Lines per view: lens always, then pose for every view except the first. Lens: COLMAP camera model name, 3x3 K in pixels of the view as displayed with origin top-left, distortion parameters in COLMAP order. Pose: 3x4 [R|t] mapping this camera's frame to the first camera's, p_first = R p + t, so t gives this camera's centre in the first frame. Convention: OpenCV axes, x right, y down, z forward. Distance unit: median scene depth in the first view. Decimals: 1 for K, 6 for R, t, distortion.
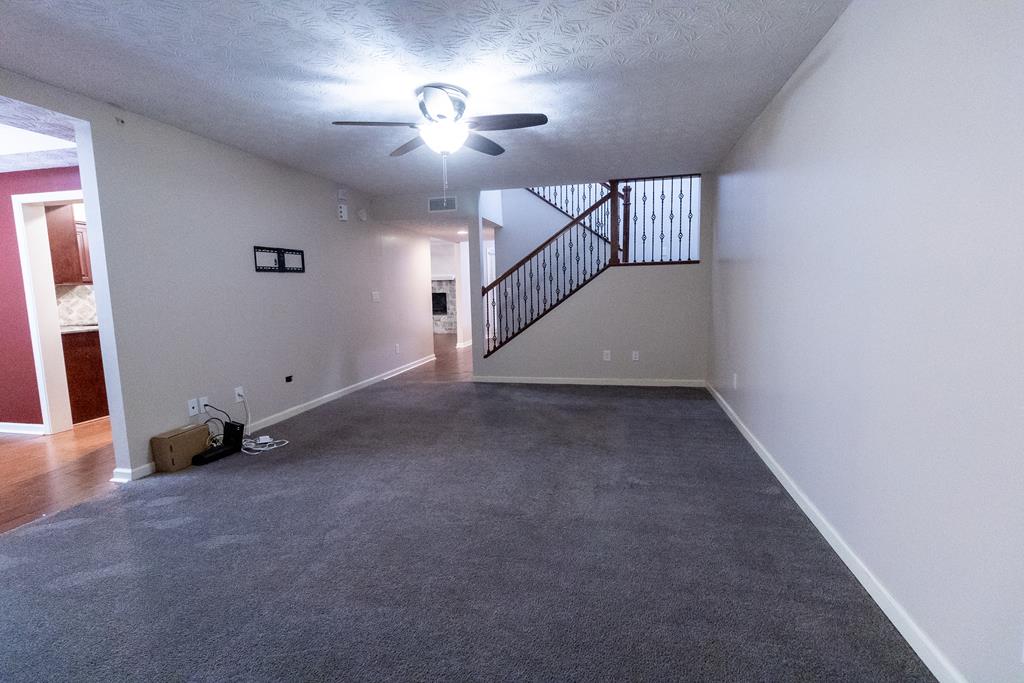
lens RADIAL K [[469.4, 0, 519.9], [0, 469.4, 338.4], [0, 0, 1]] dist [-0.000388, 0.000386]
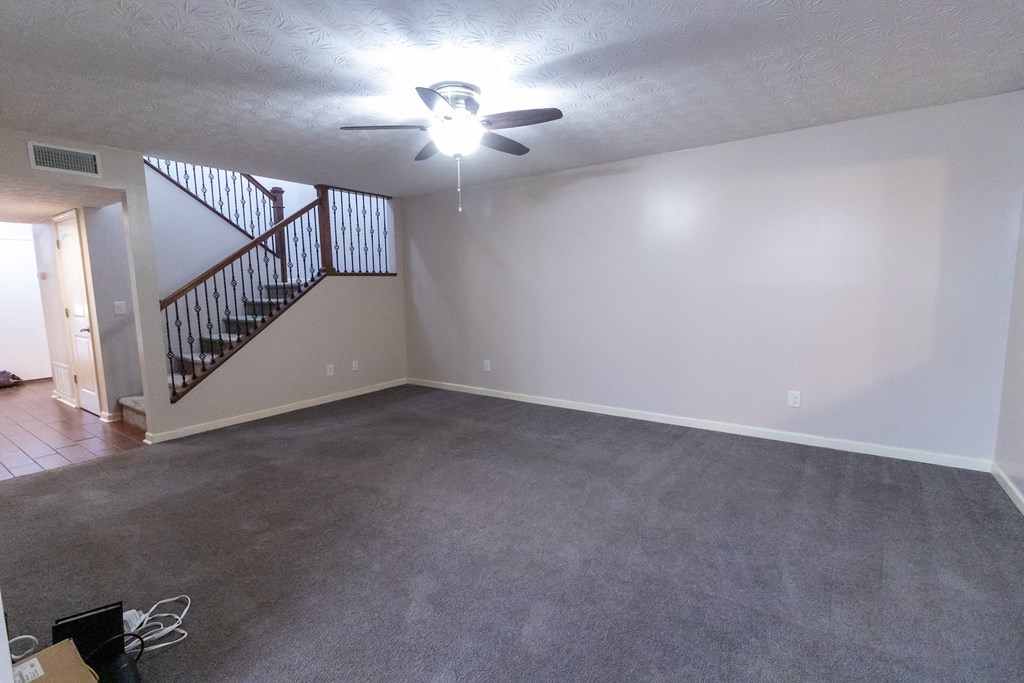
lens RADIAL K [[469.4, 0, 514.3], [0, 469.4, 345.6], [0, 0, 1]] dist [-0.000388, 0.000386]
pose [[0.378266, -0.105566, 0.919658, -0.559865], [0.104912, 0.991964, 0.070714, -0.040974], [-0.919733, 0.069734, 0.386301, 0.297301]]
